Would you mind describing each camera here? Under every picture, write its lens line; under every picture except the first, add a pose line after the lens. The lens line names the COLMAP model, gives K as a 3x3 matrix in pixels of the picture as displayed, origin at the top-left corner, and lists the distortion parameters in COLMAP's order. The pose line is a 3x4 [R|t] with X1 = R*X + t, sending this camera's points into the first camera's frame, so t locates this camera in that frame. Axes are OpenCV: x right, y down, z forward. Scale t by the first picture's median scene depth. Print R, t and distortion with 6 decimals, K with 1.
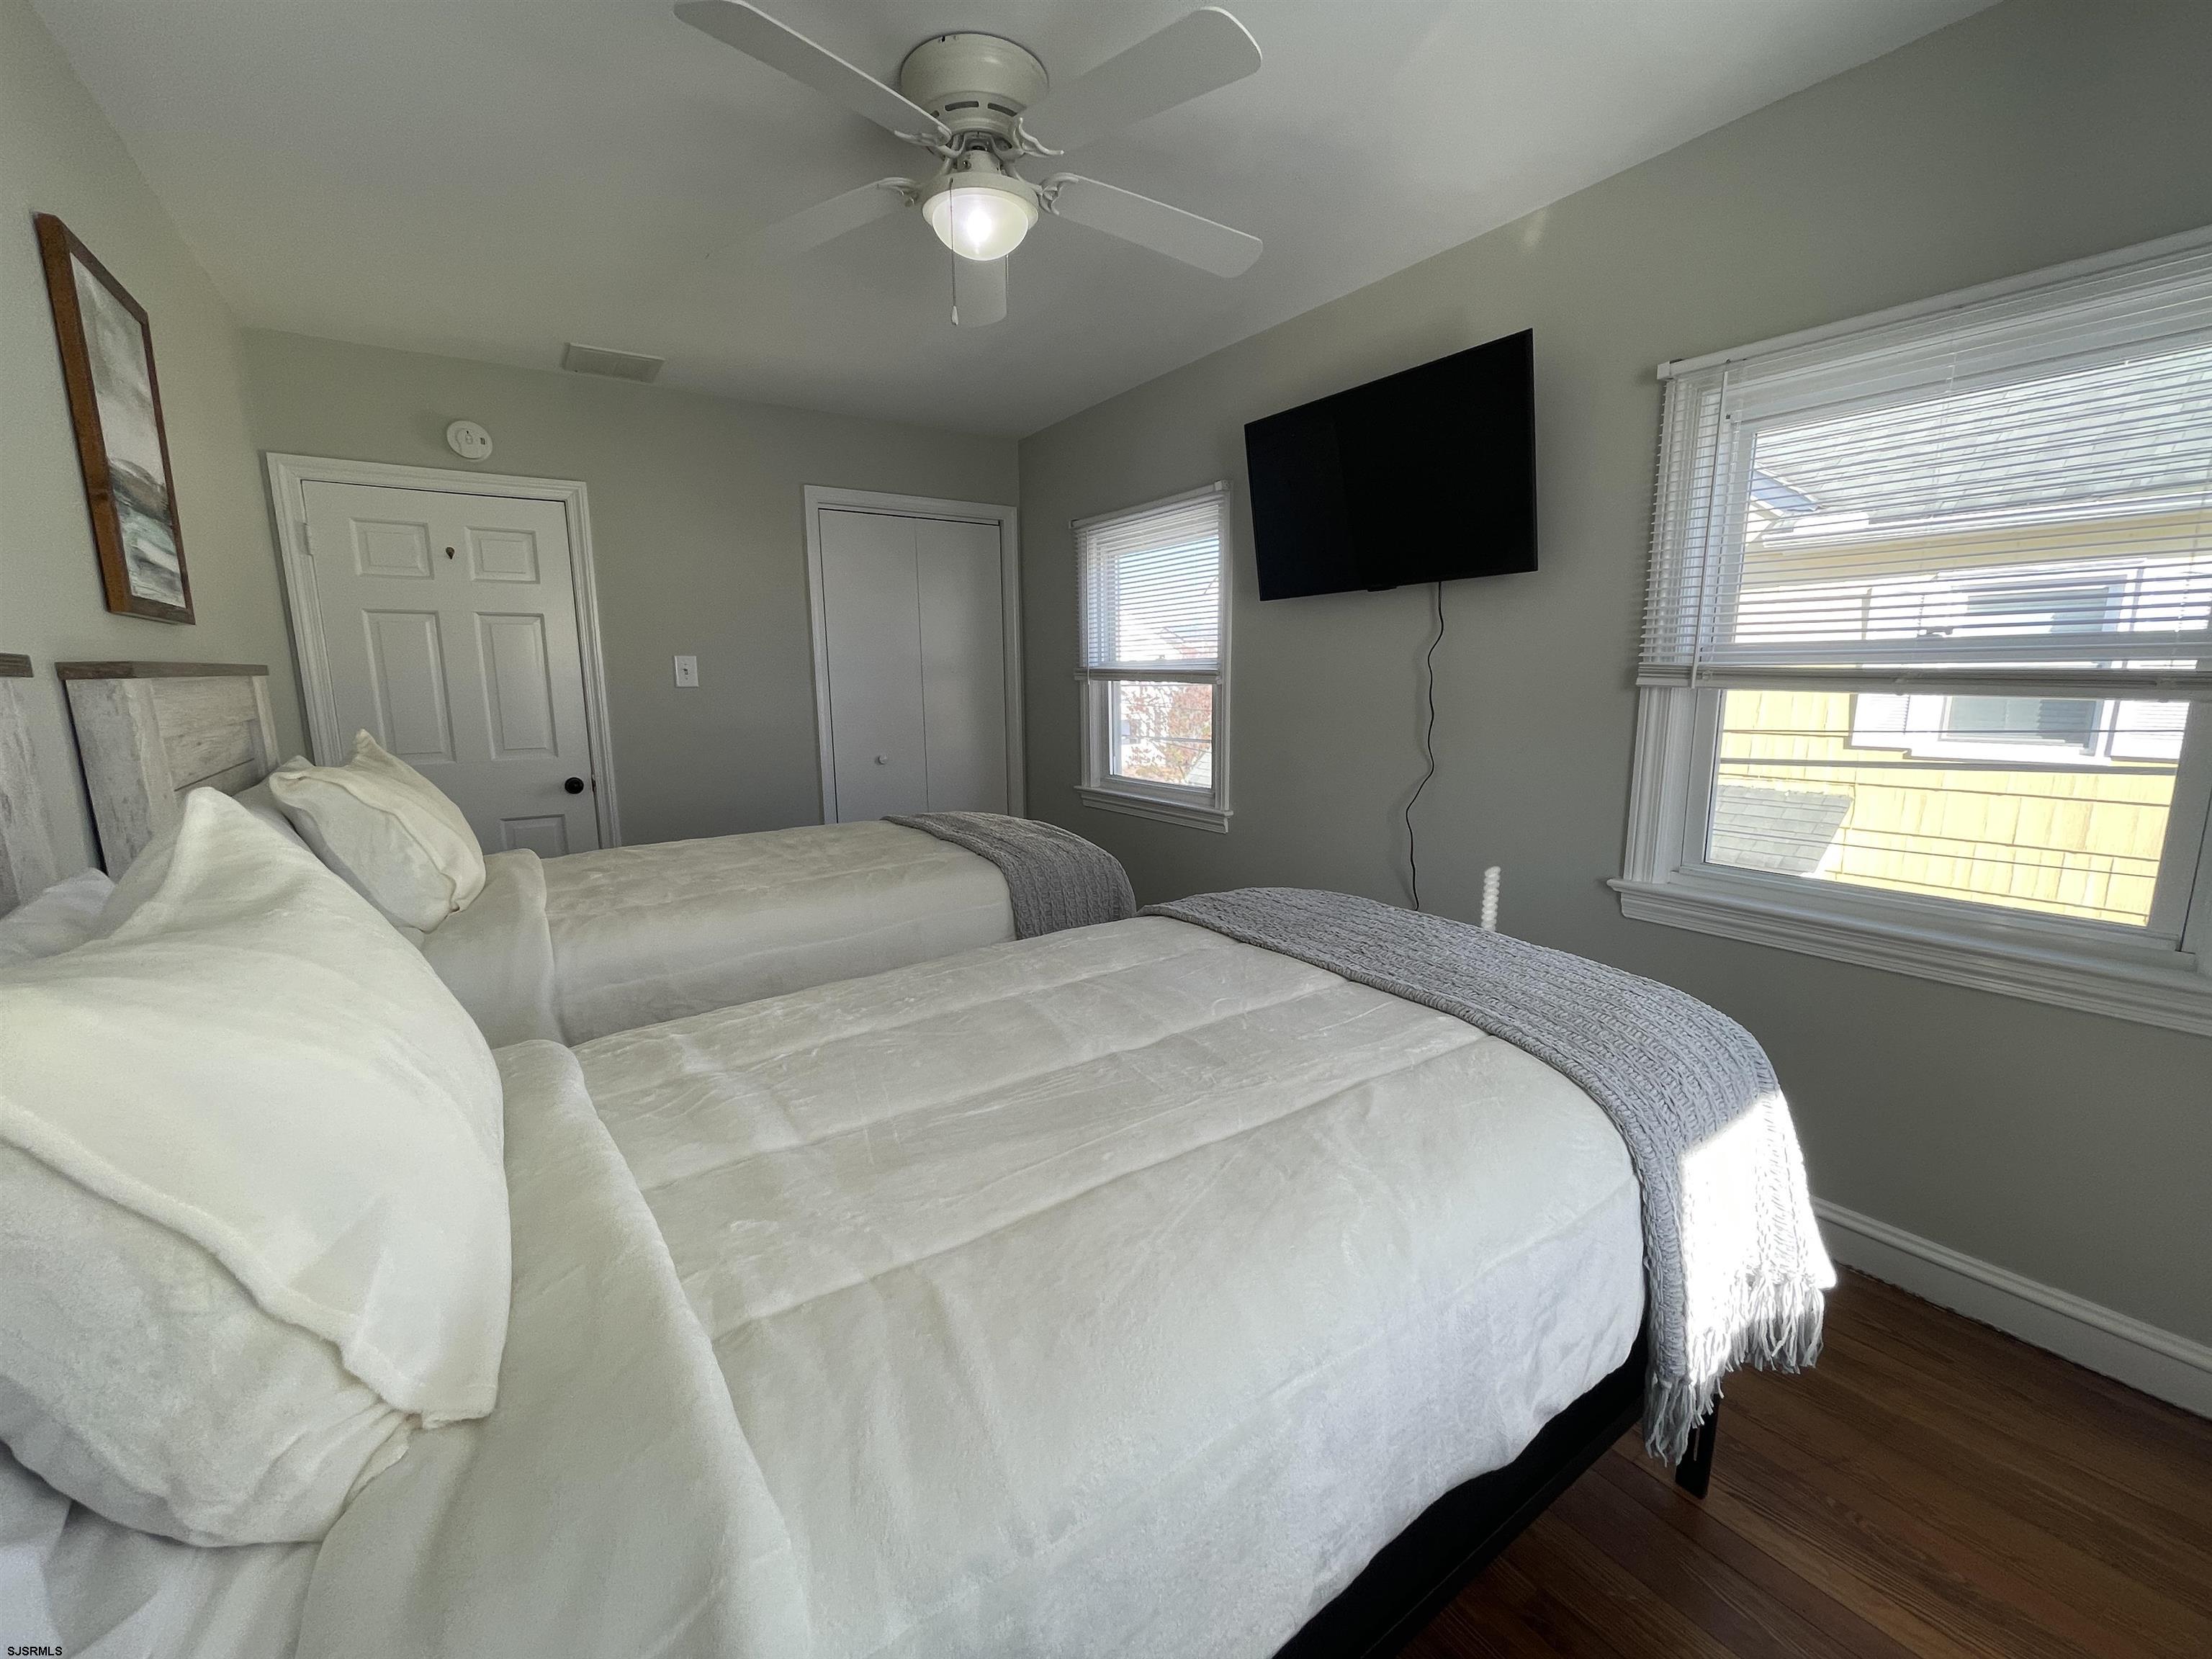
lens RADIAL K [[889.4, 0, 1103.3], [0, 889.4, 822.1], [0, 0, 1]] dist [-0.003449, 0.001868]
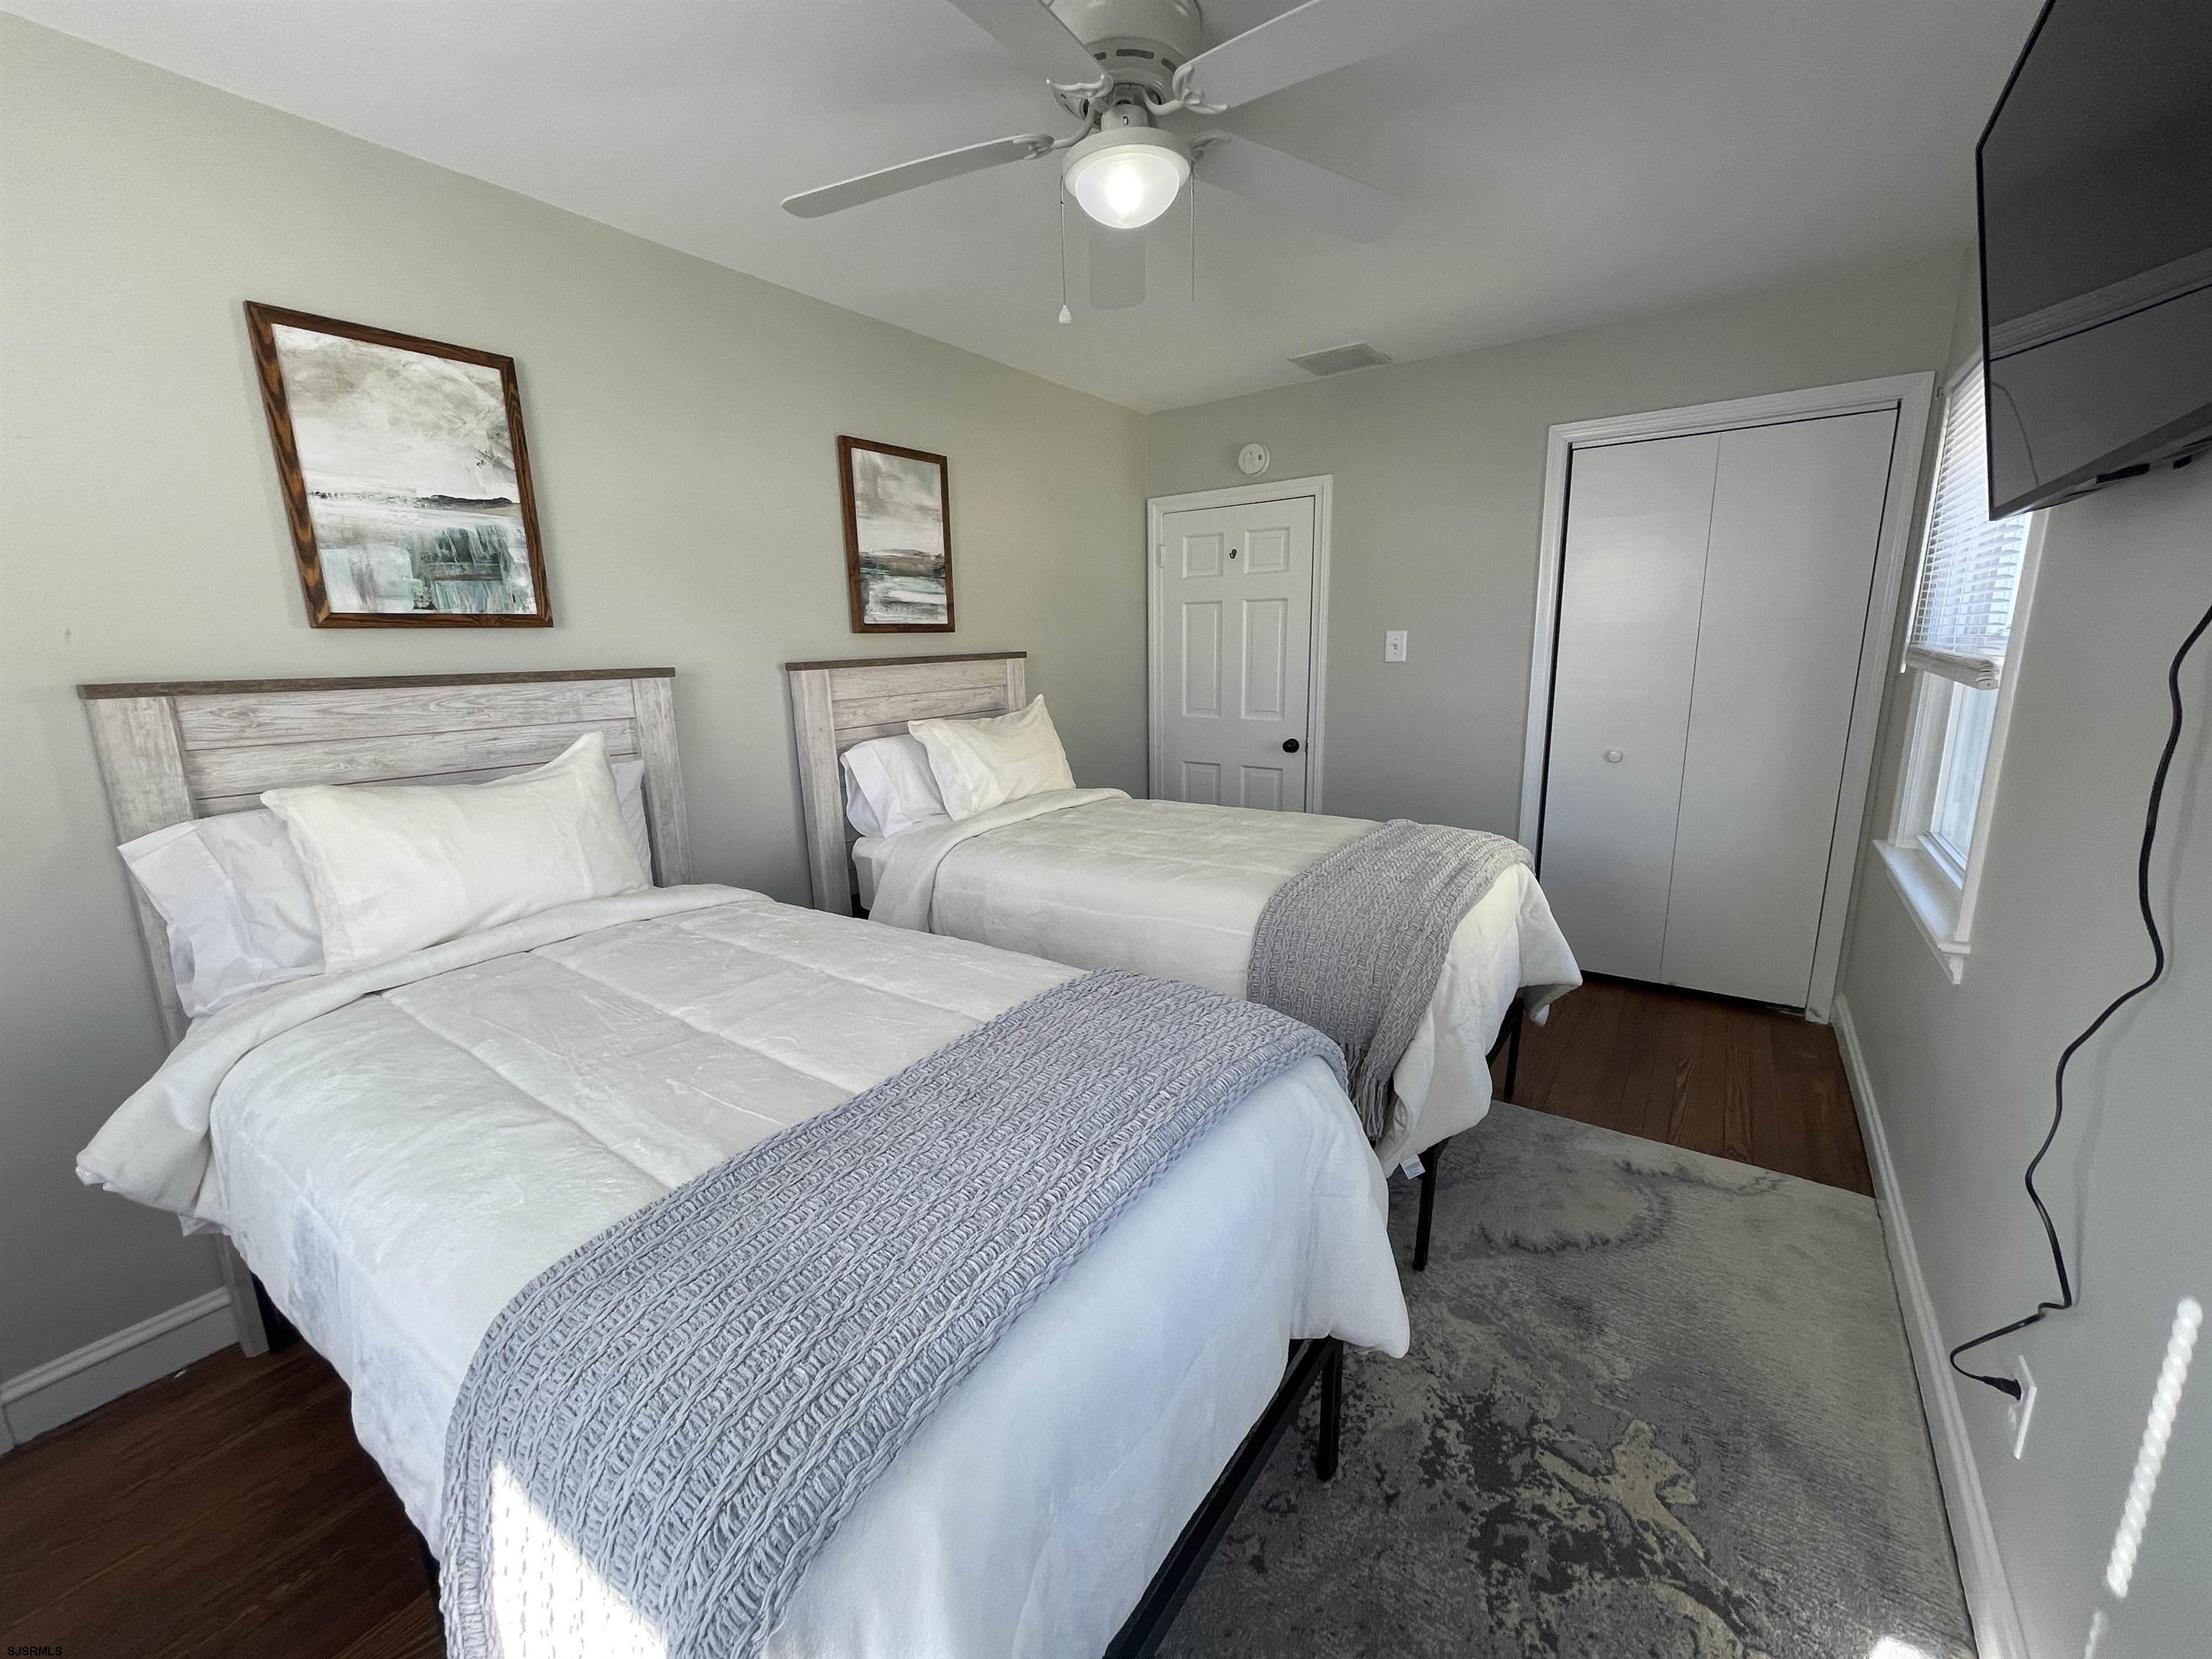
lens RADIAL K [[889.4, 0, 1094.1], [0, 889.4, 832.8], [0, 0, 1]] dist [-0.003449, 0.001868]
pose [[0.334030, 0.205023, -0.919994, 0.827977], [-0.137757, 0.976195, 0.167531, -0.177492], [0.932442, 0.070775, 0.354321, 0.703399]]
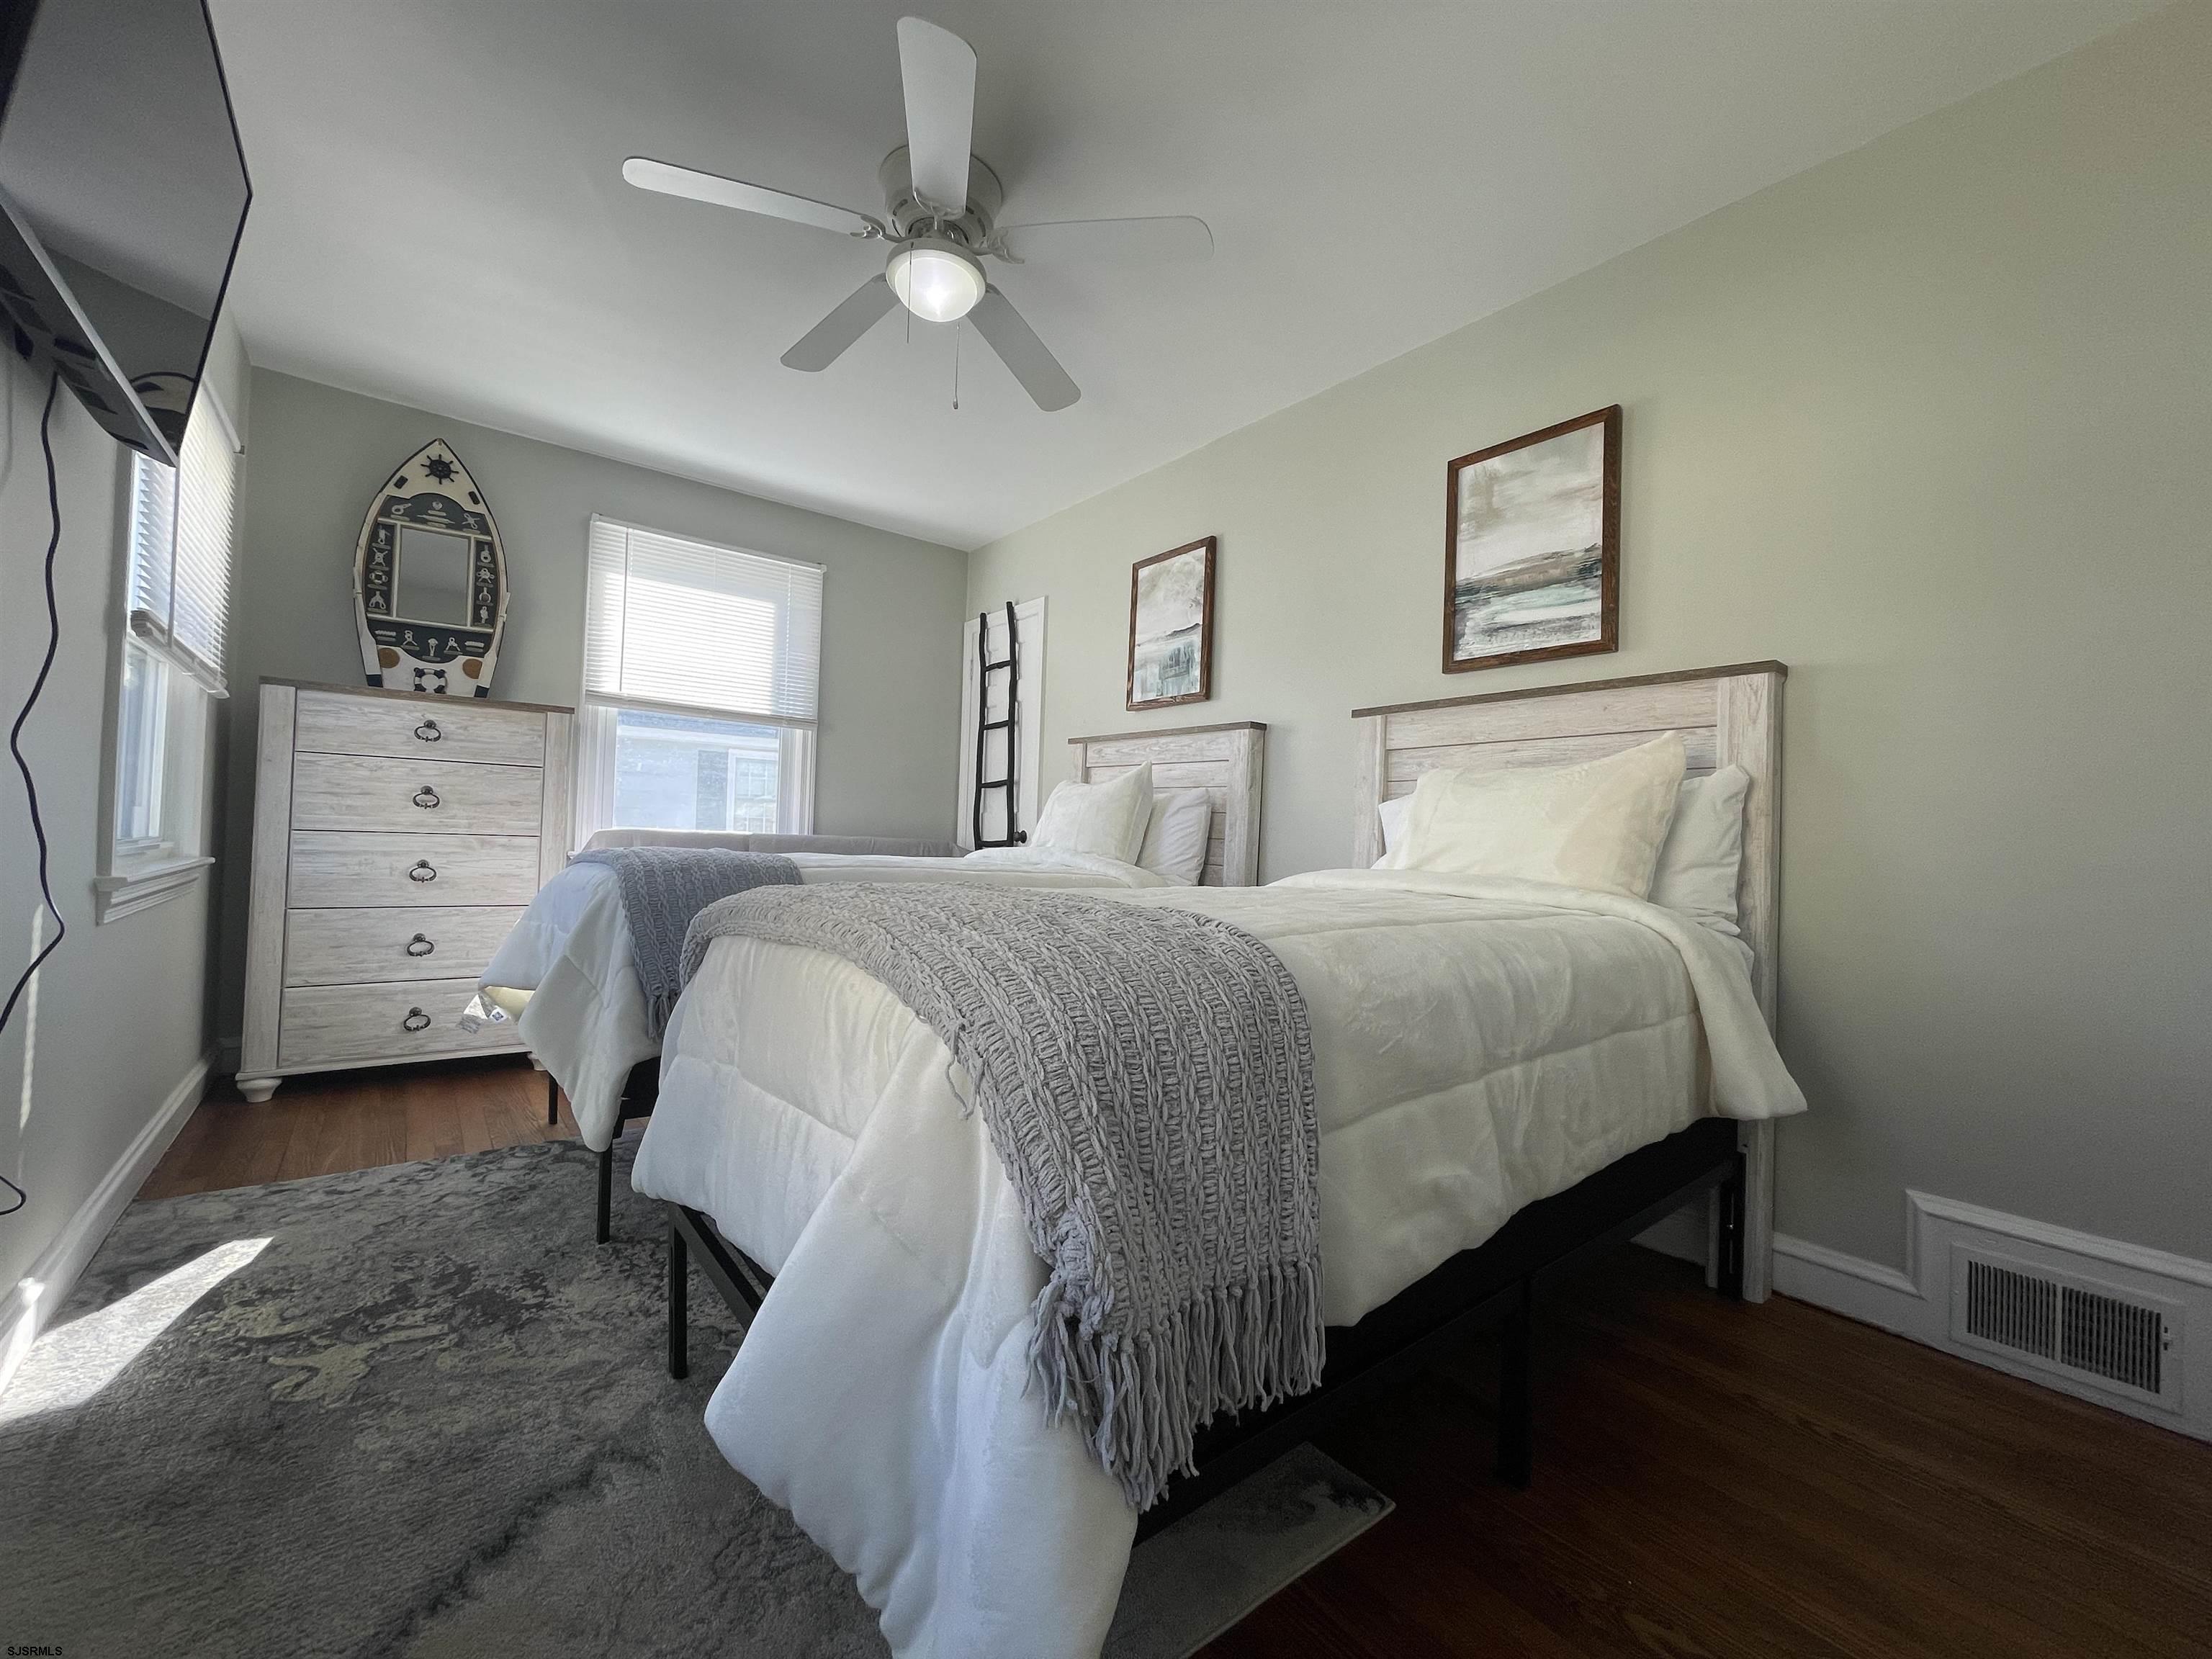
lens RADIAL K [[889.4, 0, 1096.6], [0, 889.4, 826.8], [0, 0, 1]] dist [-0.003449, 0.001868]
pose [[-0.998416, -0.021040, -0.052172, -0.305996], [-0.028921, 0.987455, 0.155228, -0.163755], [0.048251, 0.156491, -0.986500, 2.304172]]
